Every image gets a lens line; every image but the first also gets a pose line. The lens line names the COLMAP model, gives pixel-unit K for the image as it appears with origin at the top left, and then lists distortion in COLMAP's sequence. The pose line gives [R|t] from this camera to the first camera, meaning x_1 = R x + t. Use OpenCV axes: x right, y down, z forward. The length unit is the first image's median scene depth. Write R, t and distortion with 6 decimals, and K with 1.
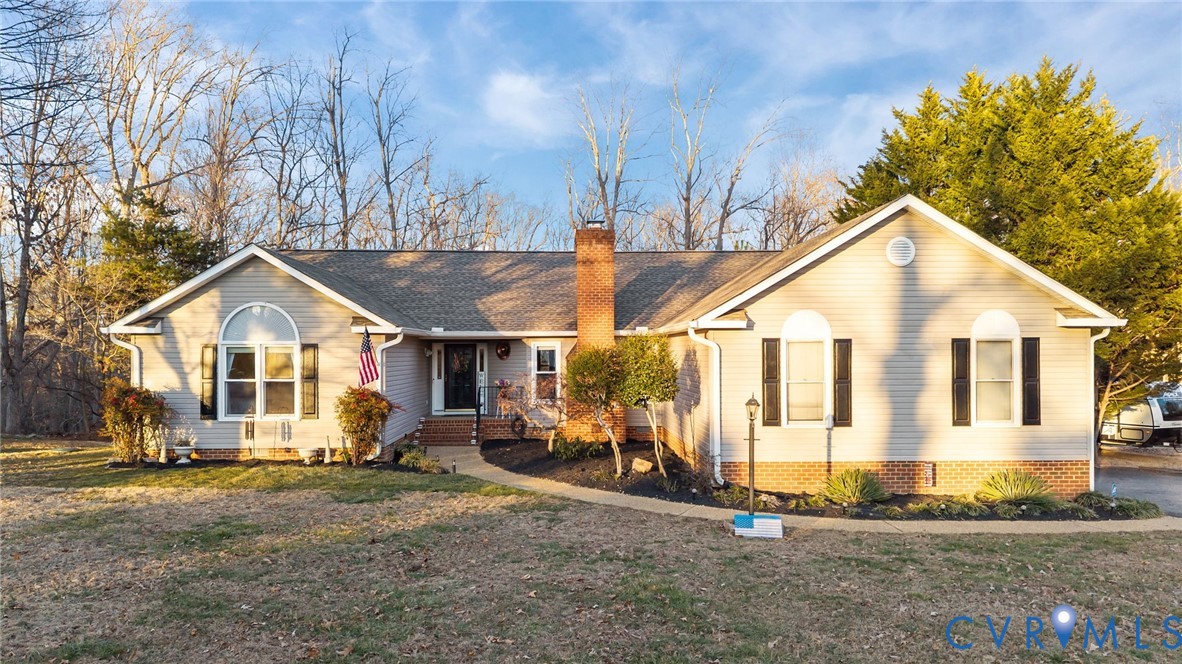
lens RADIAL K [[795.0, 0, 597.3], [0, 795.0, 342.6], [0, 0, 1]] dist [0.010564, -0.003699]
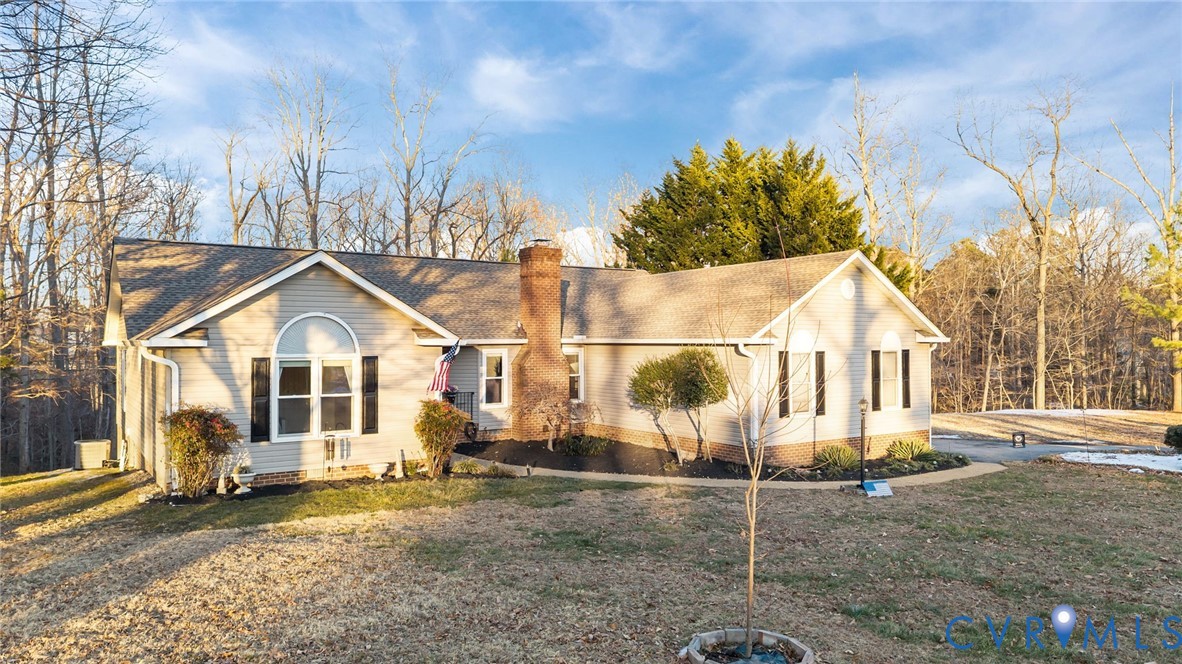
lens RADIAL K [[795.0, 0, 586.5], [0, 795.0, 328.4], [0, 0, 1]] dist [0.010564, -0.003699]
pose [[0.849231, 0.010525, 0.527916, -0.661269], [-0.005620, 0.999925, -0.010894, -0.023145], [-0.527991, 0.006284, 0.849226, 0.043213]]
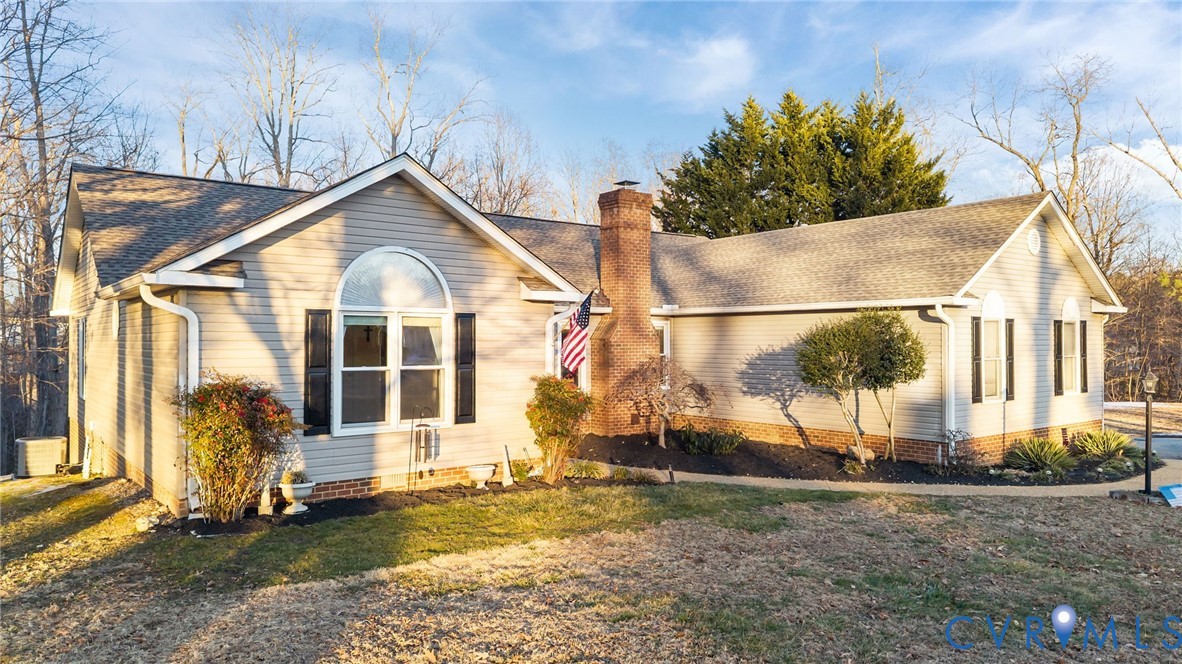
lens RADIAL K [[795.0, 0, 584.8], [0, 795.0, 328.3], [0, 0, 1]] dist [0.010564, -0.003699]
pose [[0.812989, 0.013206, 0.582130, -0.685207], [-0.008448, 0.999905, -0.010885, 0.022022], [-0.582218, 0.003931, 0.813023, 0.401841]]
